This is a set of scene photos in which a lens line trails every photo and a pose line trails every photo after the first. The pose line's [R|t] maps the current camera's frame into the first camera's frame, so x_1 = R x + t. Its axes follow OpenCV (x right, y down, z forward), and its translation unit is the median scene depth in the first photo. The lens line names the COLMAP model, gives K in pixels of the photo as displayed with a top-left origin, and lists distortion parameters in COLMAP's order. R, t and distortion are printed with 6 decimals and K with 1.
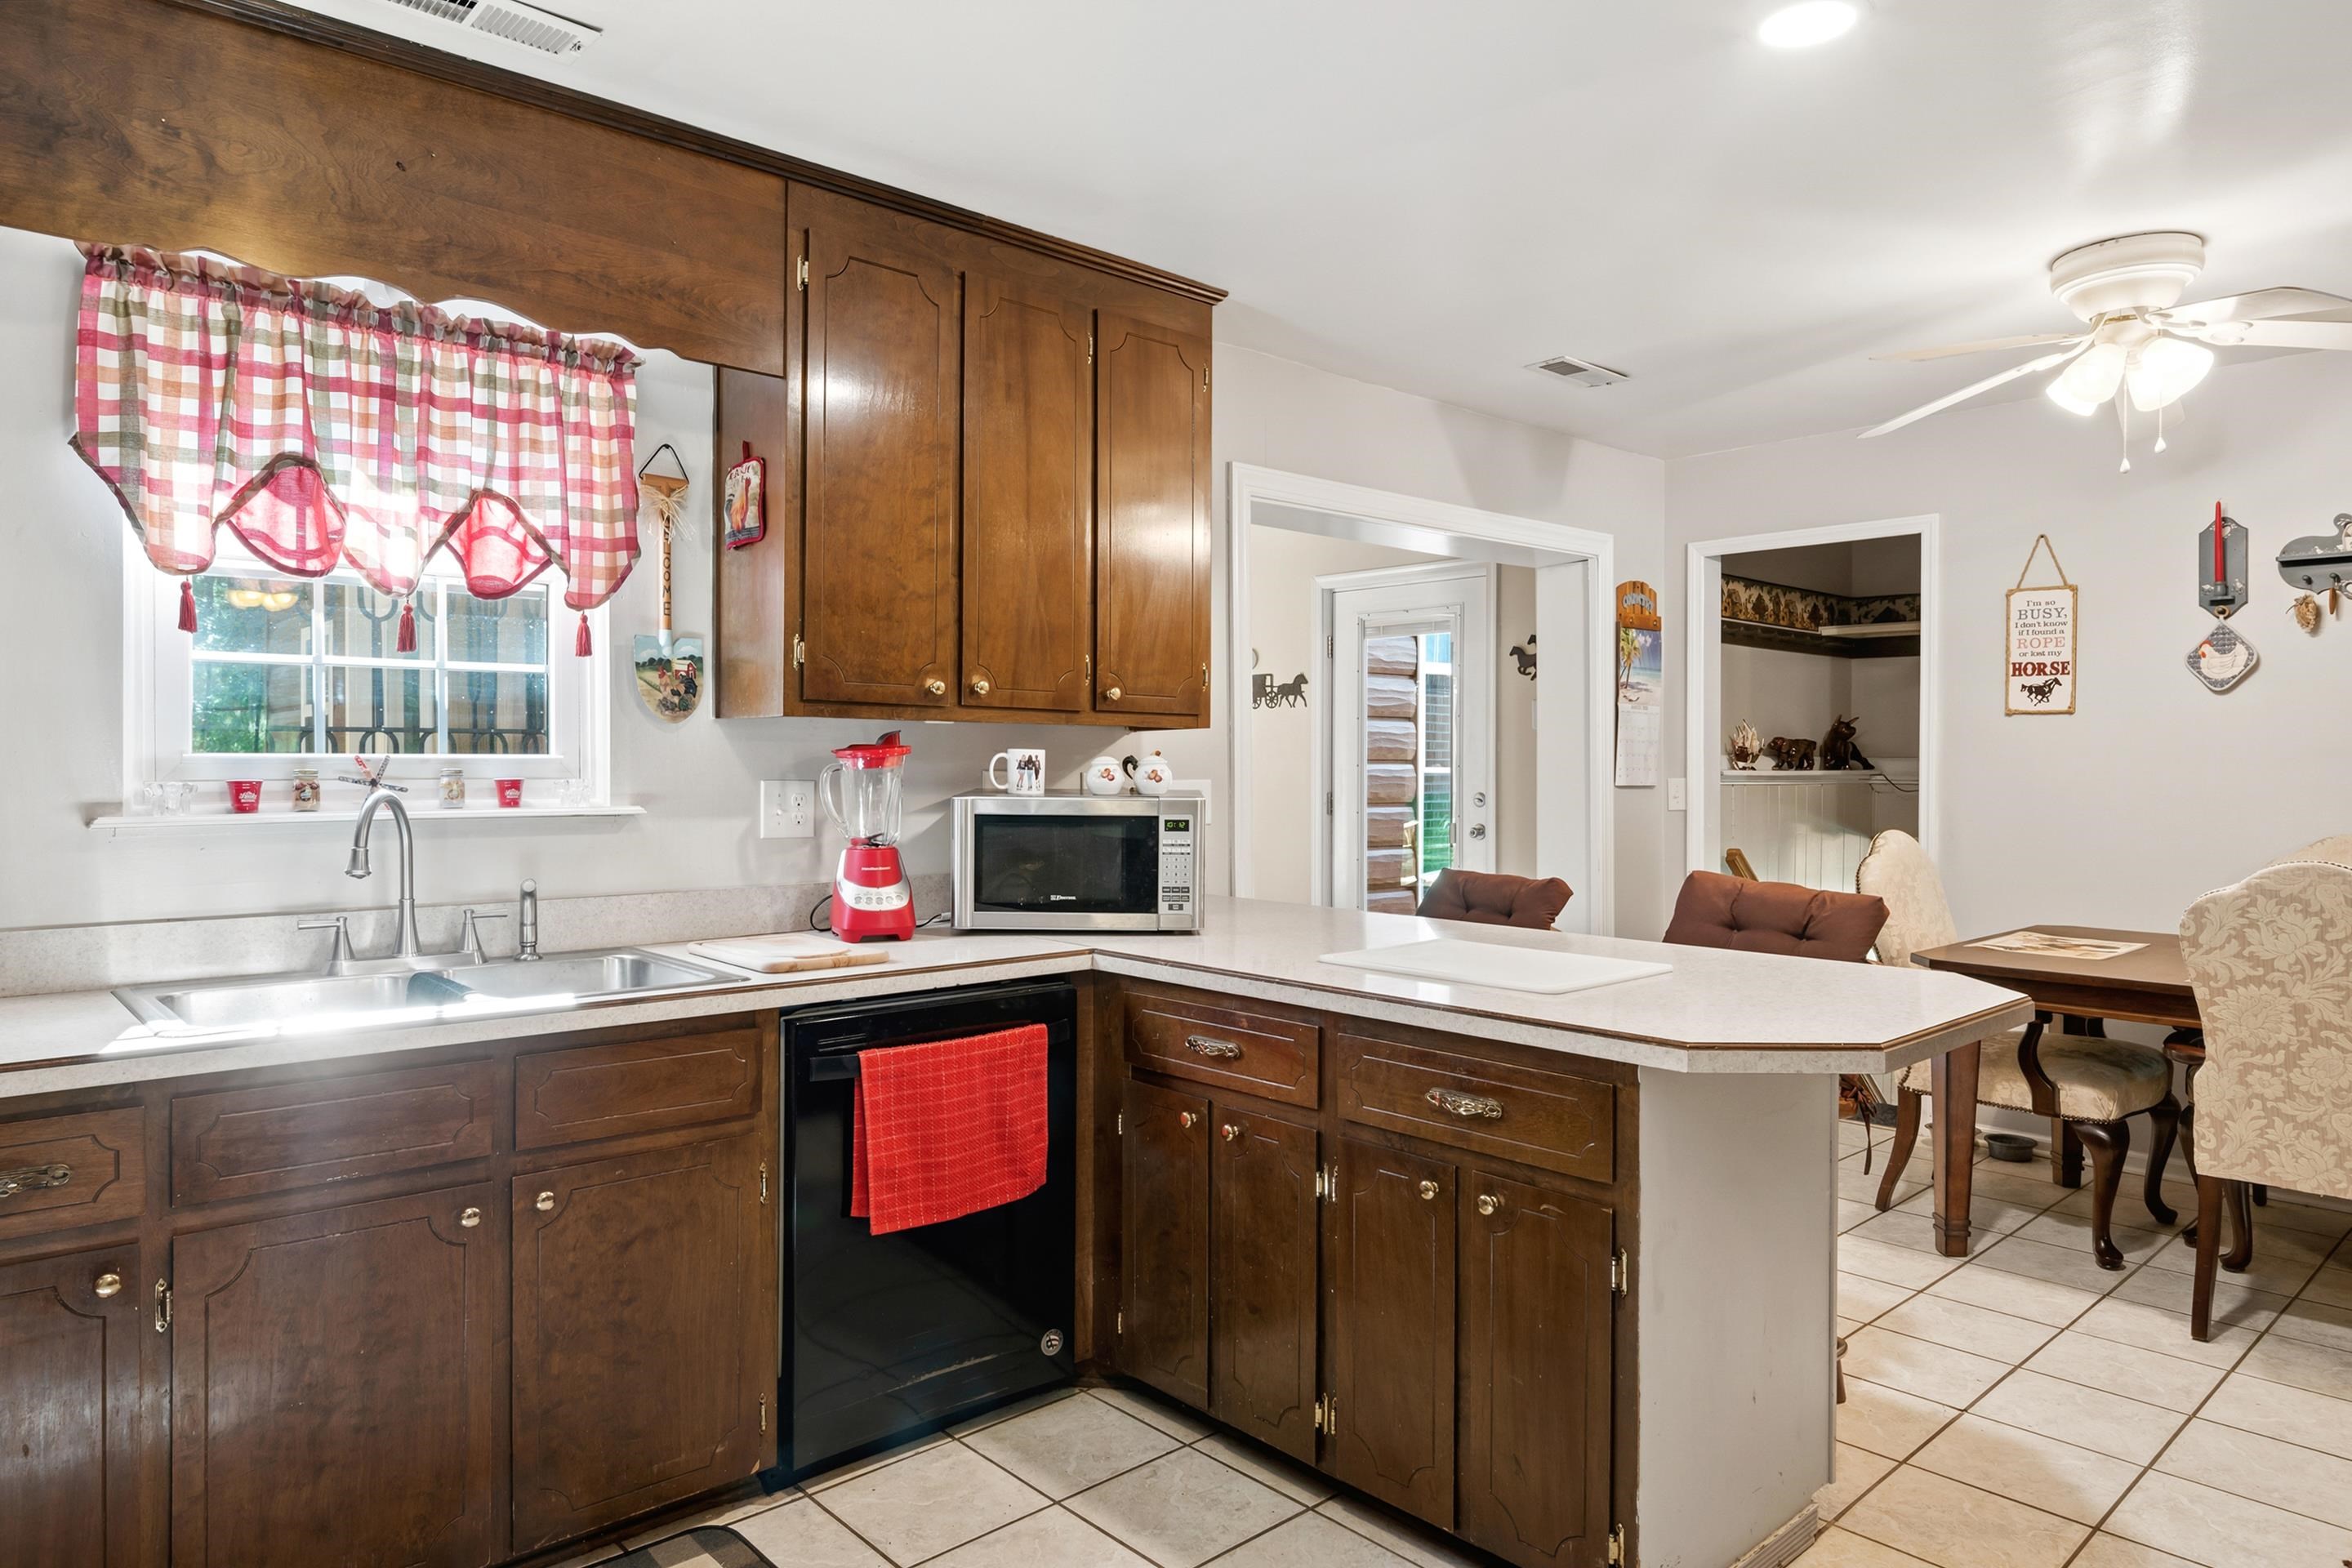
lens RADIAL K [[1433.6, 0, 1155.9], [0, 1433.6, 786.0], [0, 0, 1]] dist [-0.000173, -0.003927]
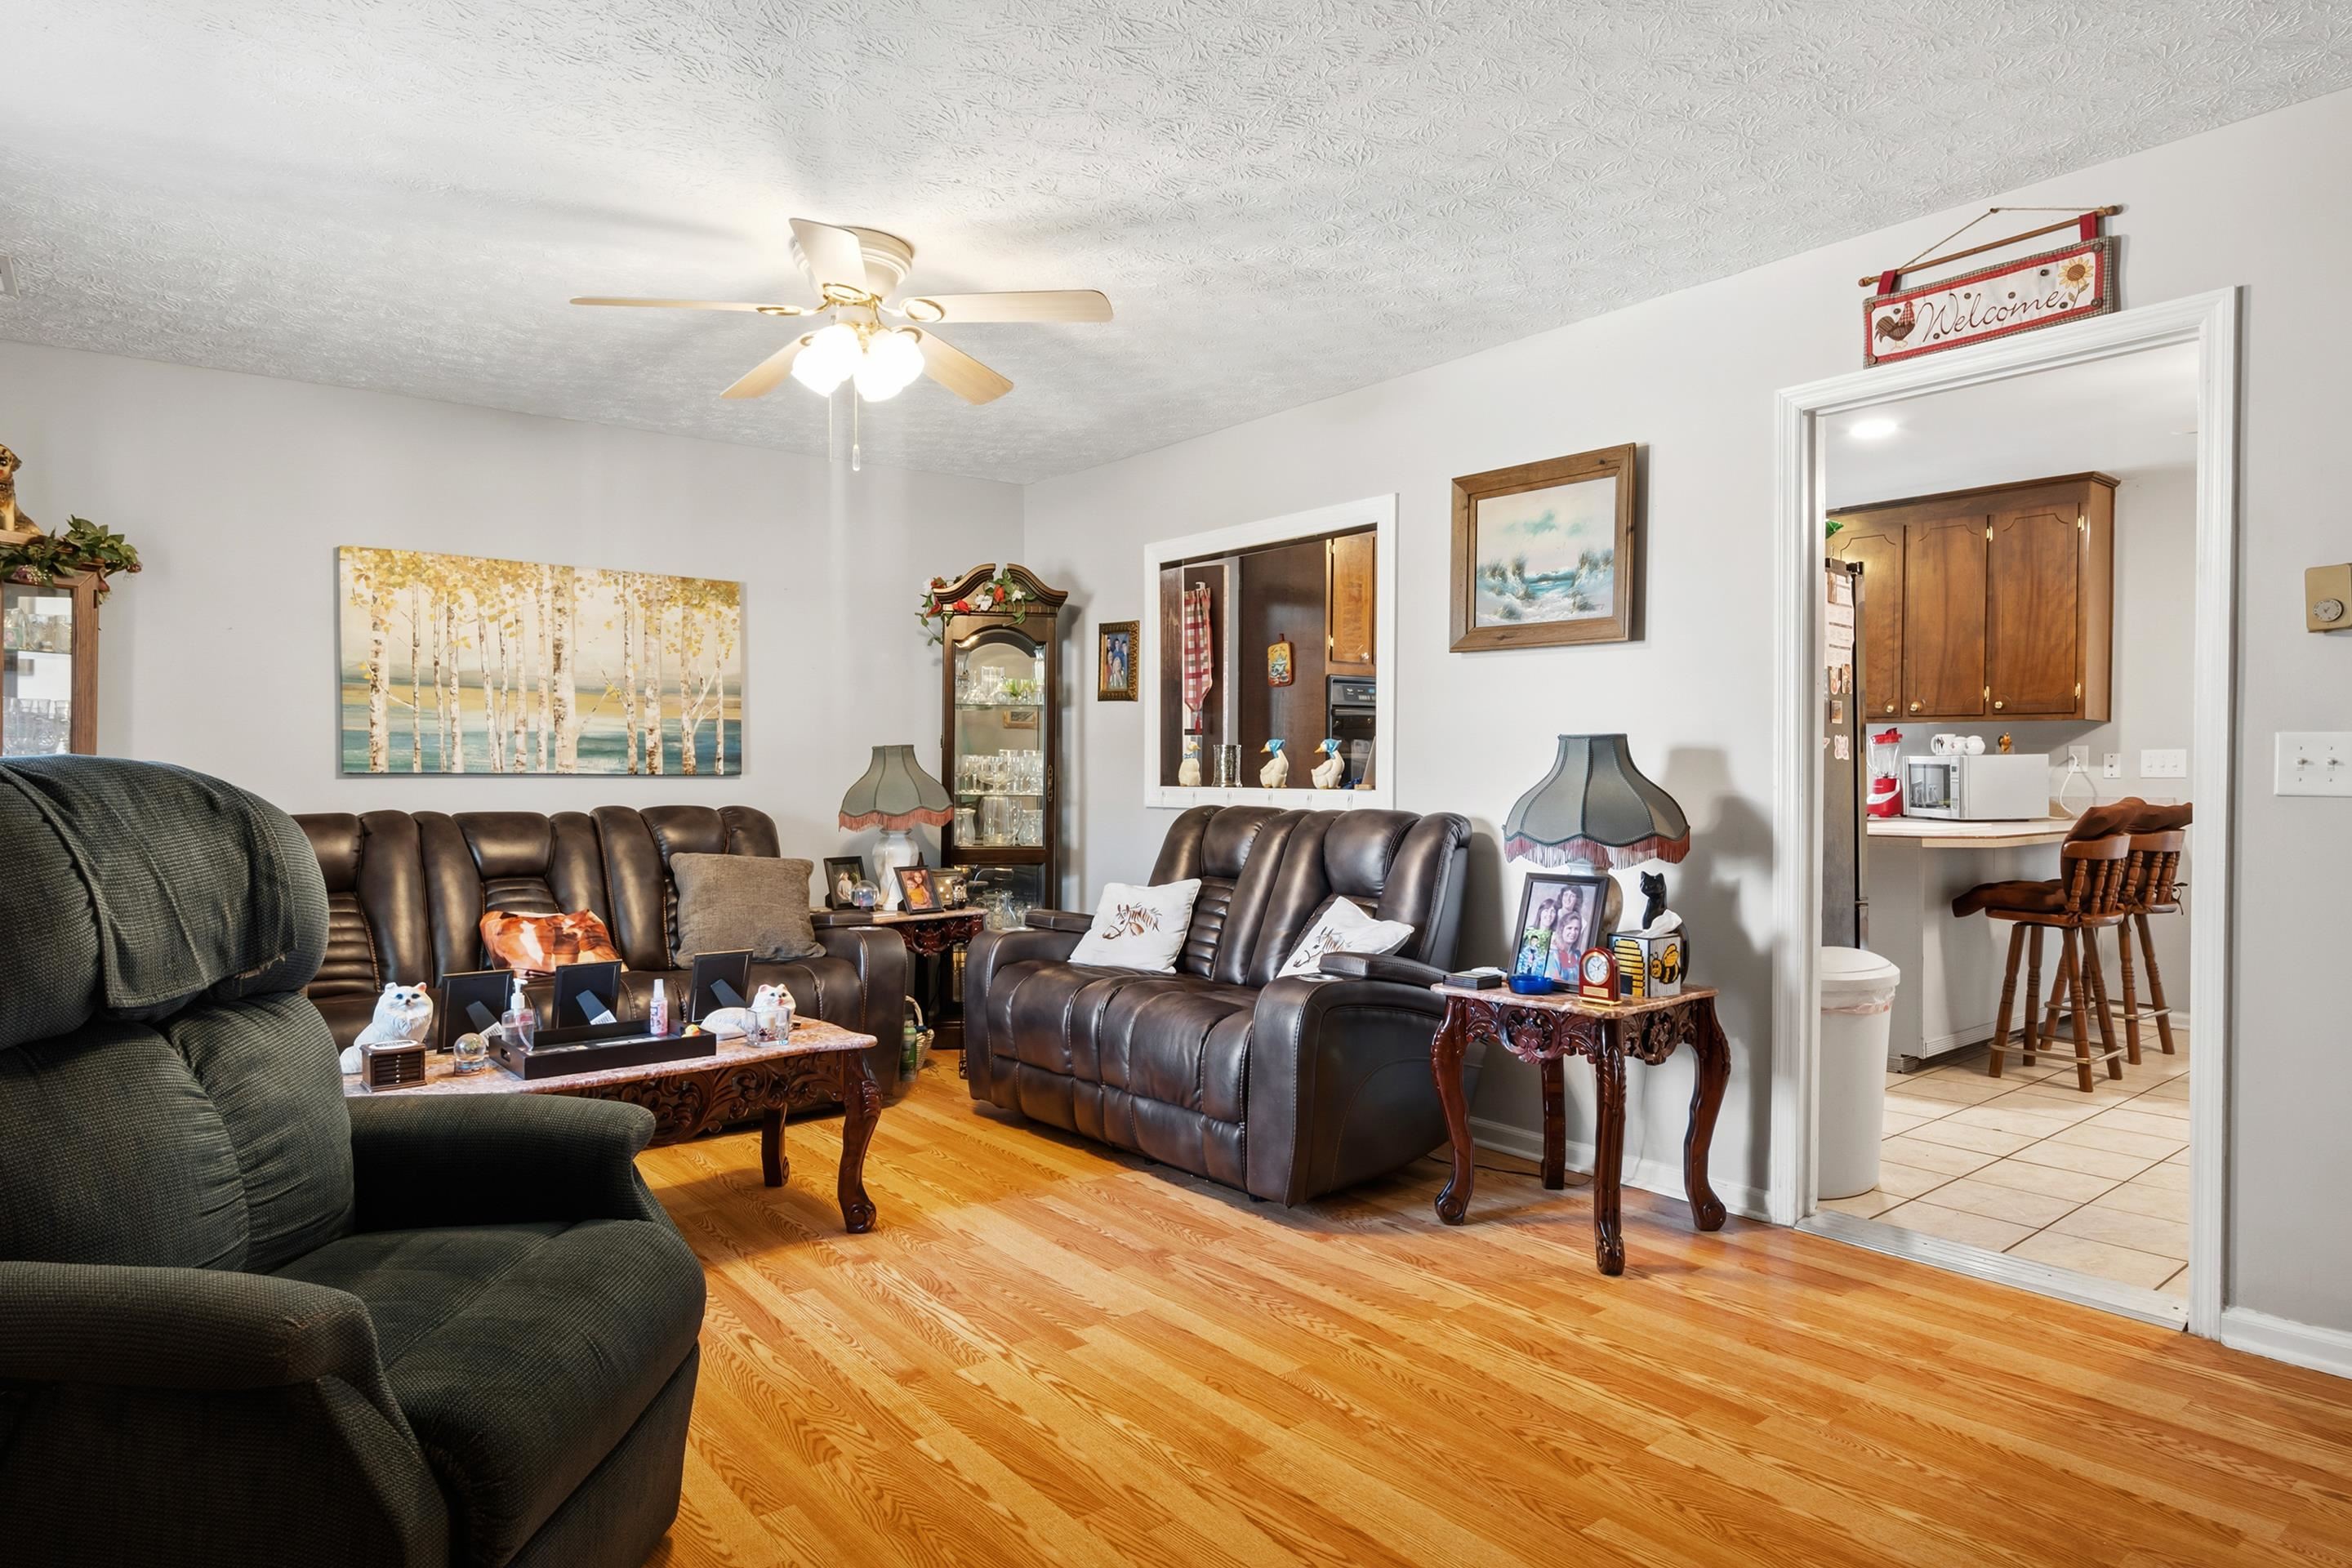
lens RADIAL K [[1376.2, 0, 1176.0], [0, 1376.2, 784.0], [0, 0, 1]] dist [-0.003510, -0.001545]
pose [[-0.048962, 0.011451, -0.998735, 2.126843], [-0.016829, 0.999783, 0.012288, 0.045219], [0.998659, 0.017410, -0.048759, -0.042918]]
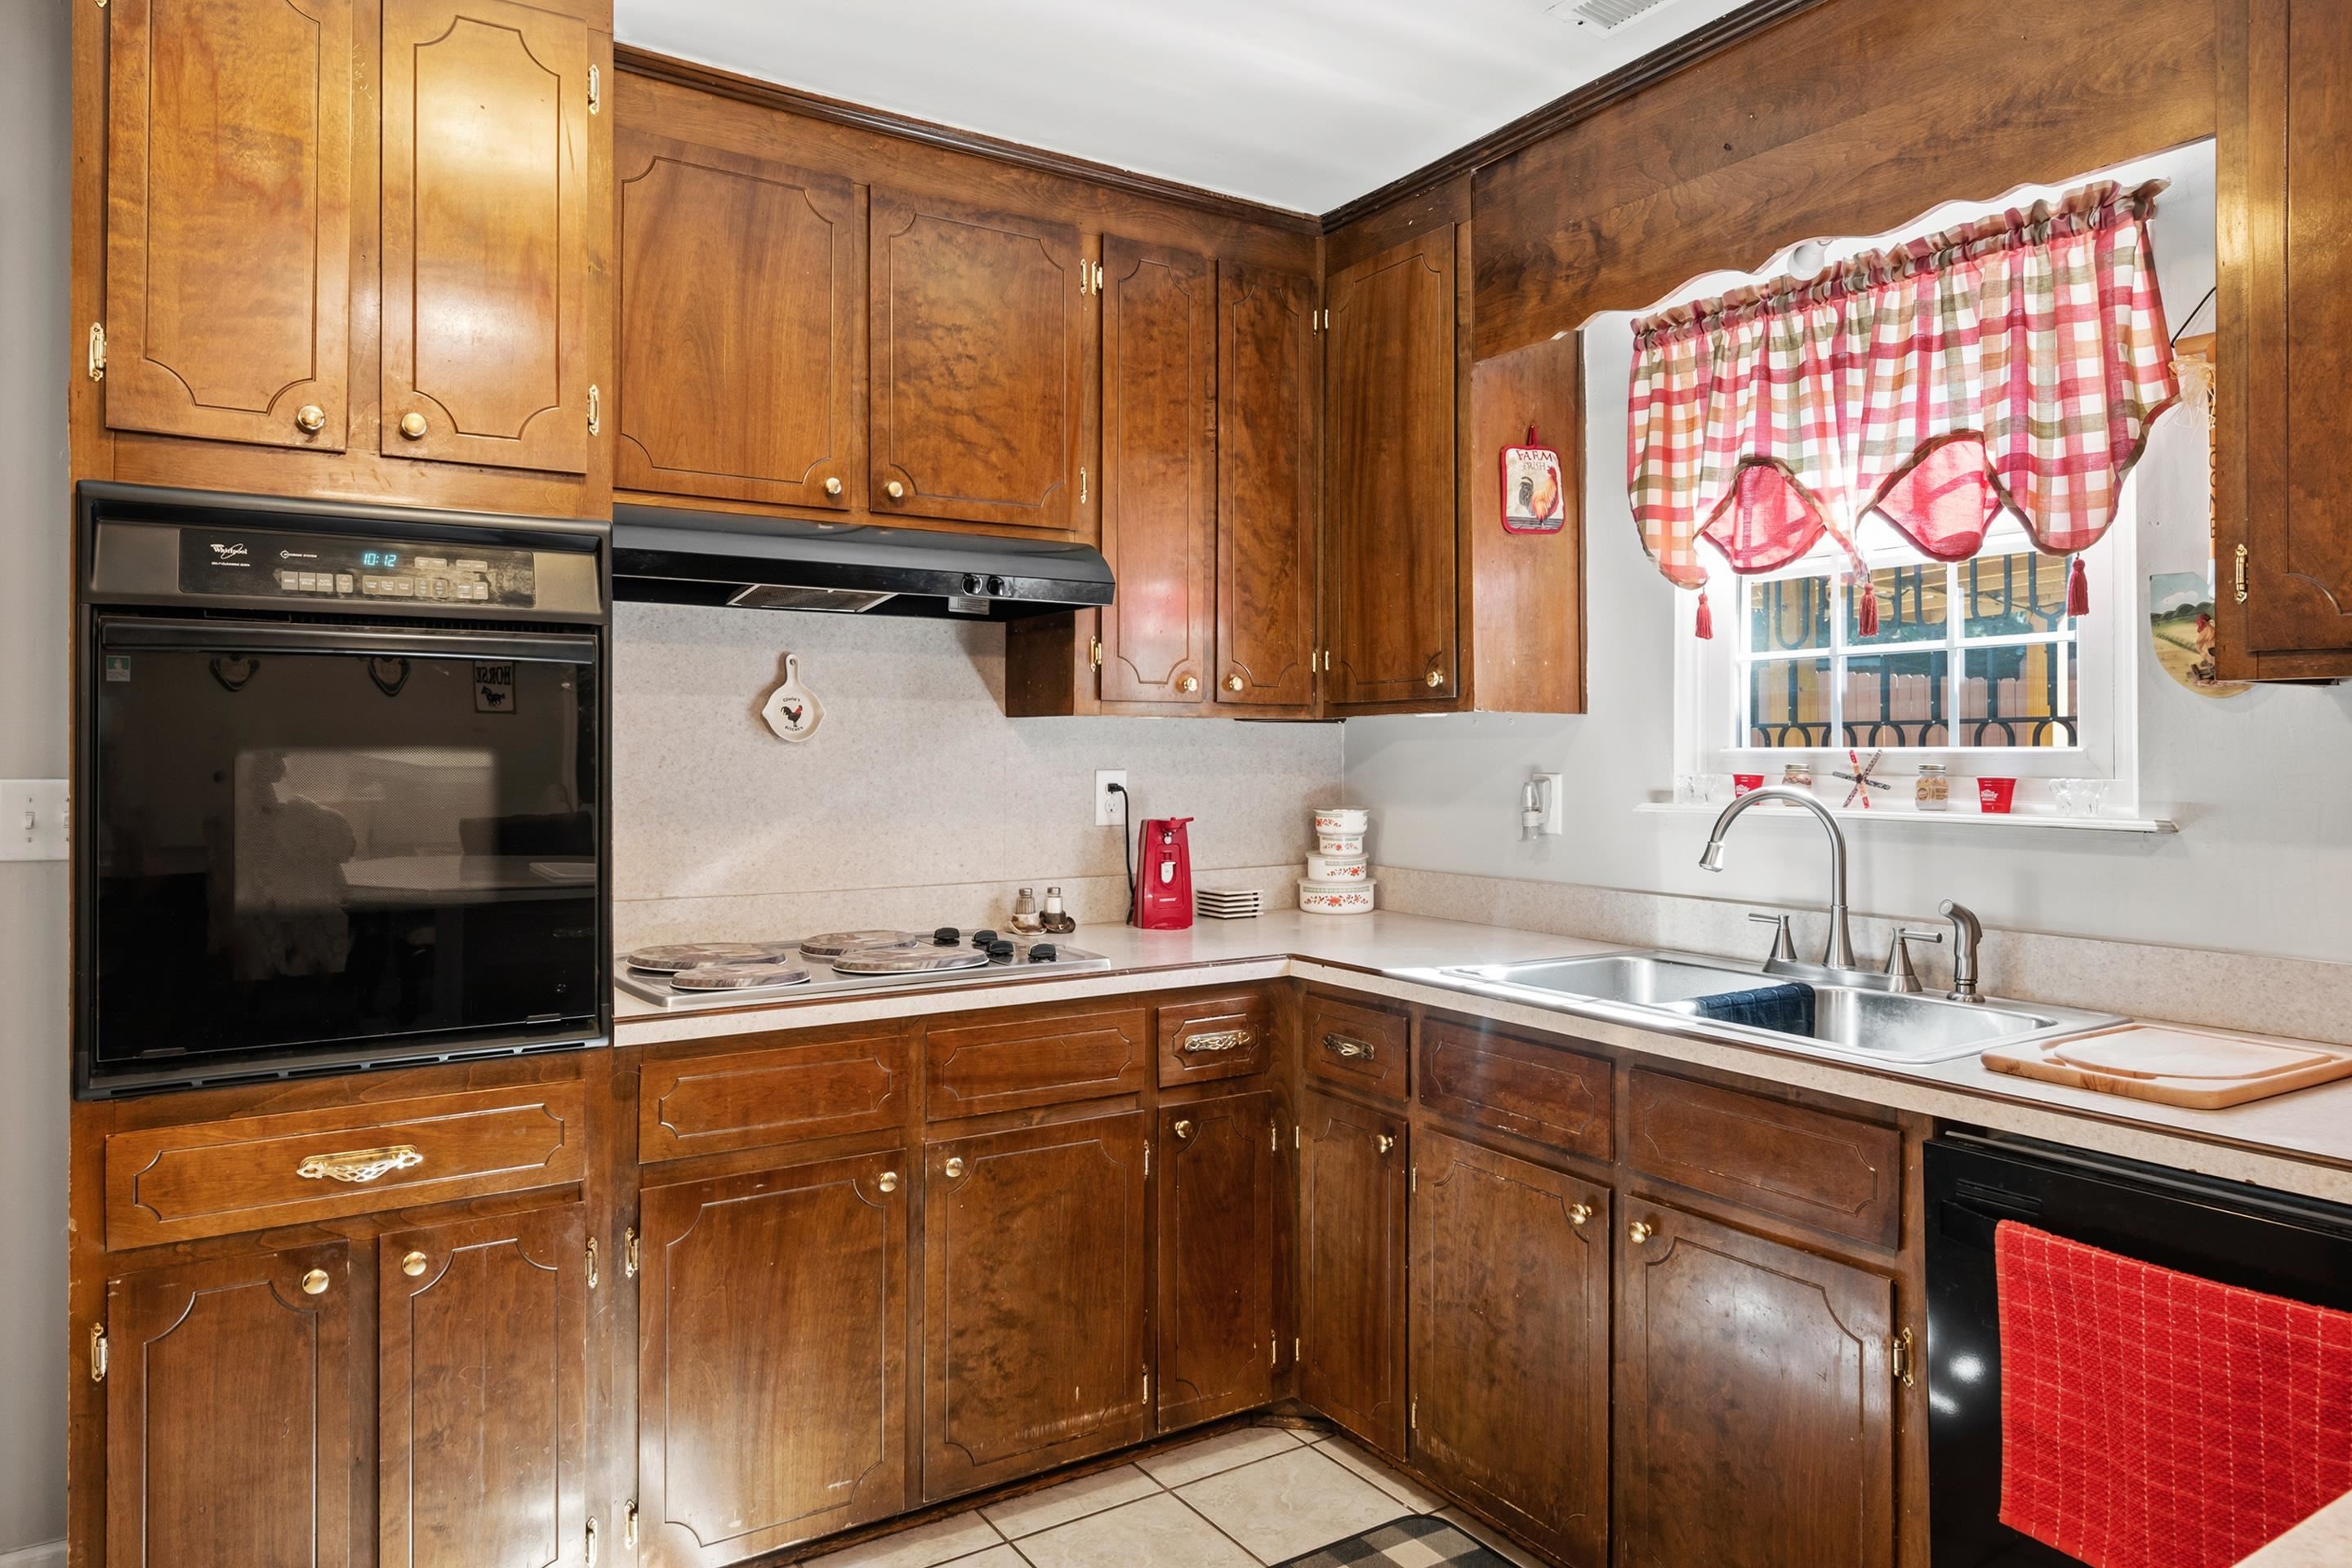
lens RADIAL K [[1451.4, 0, 1177.2], [0, 1451.4, 742.8], [0, 0, 1]] dist [-0.002938, -0.001185]
pose [[-0.156784, -0.011127, -0.987570, 0.394097], [-0.018492, 0.999794, -0.008329, -0.008376], [0.987460, 0.016956, -0.156958, 0.616258]]
